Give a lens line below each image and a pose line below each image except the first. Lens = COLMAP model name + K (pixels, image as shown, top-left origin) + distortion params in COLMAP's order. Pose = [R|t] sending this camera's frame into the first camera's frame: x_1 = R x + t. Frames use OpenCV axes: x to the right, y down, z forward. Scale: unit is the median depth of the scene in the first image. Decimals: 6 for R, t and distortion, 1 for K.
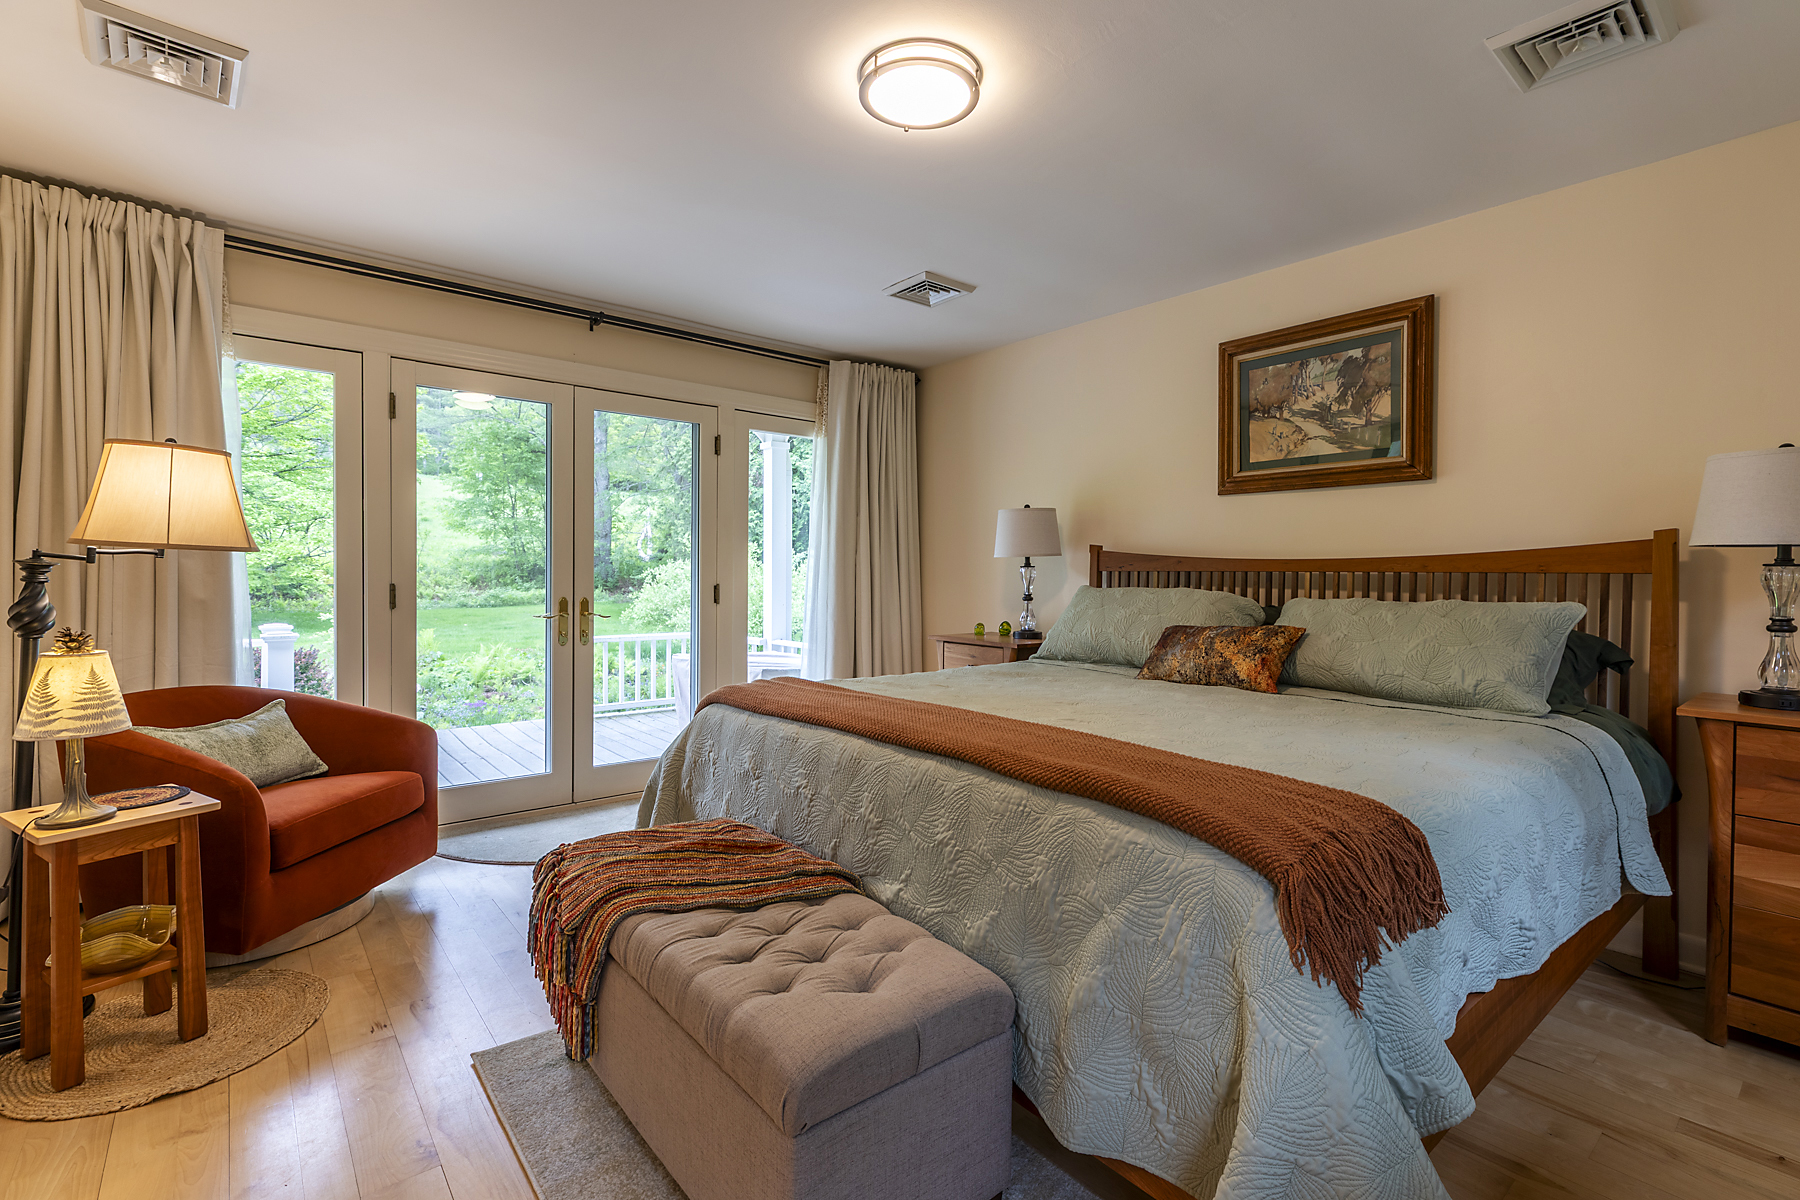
lens RADIAL K [[818.9, 0, 901.8], [0, 818.9, 581.5], [0, 0, 1]] dist [0.019813, 0.000412]
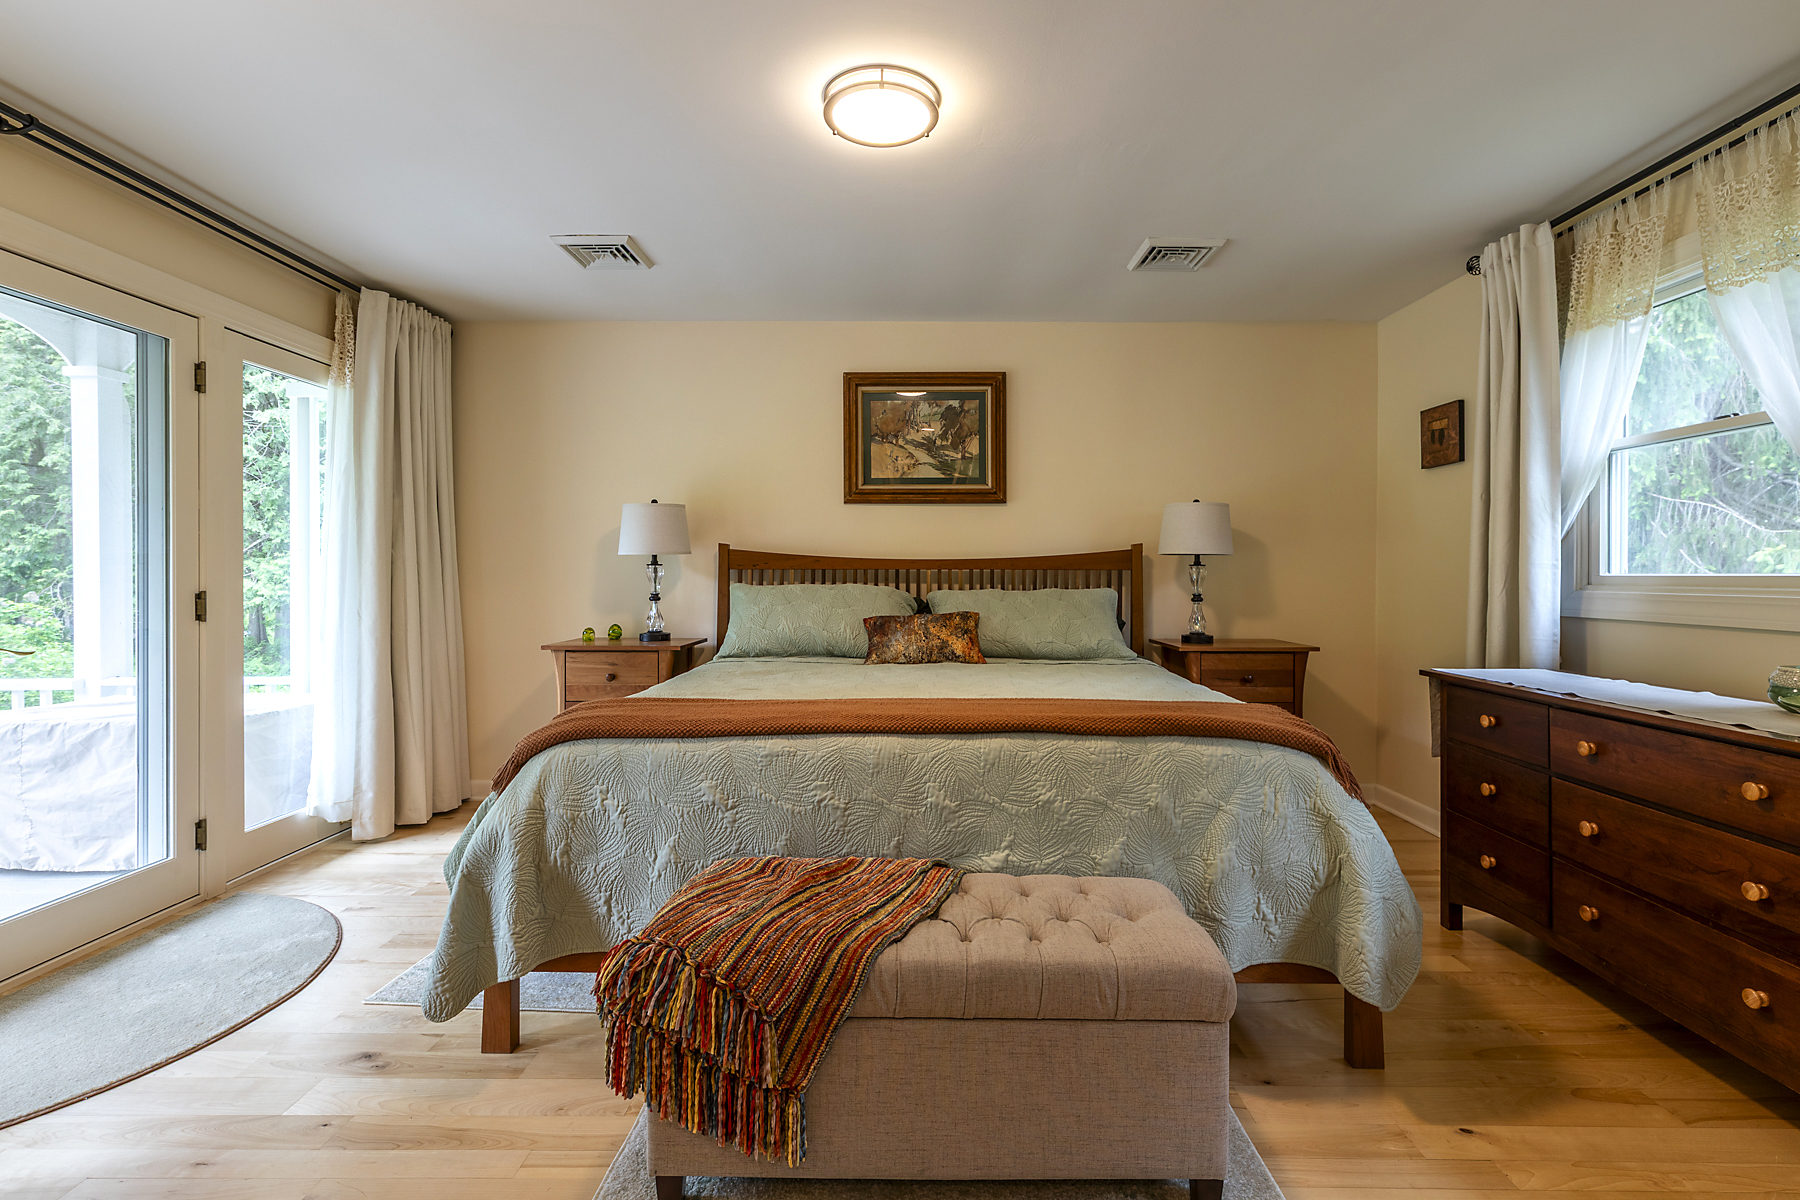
lens RADIAL K [[859.8, 0, 871.2], [0, 859.8, 569.3], [0, 0, 1]] dist [0.010193, 0.000004]
pose [[0.642179, -0.003283, 0.766548, -0.578932], [0.012042, 0.999911, -0.005805, -0.005314], [-0.766460, 0.012958, 0.642161, 0.219295]]
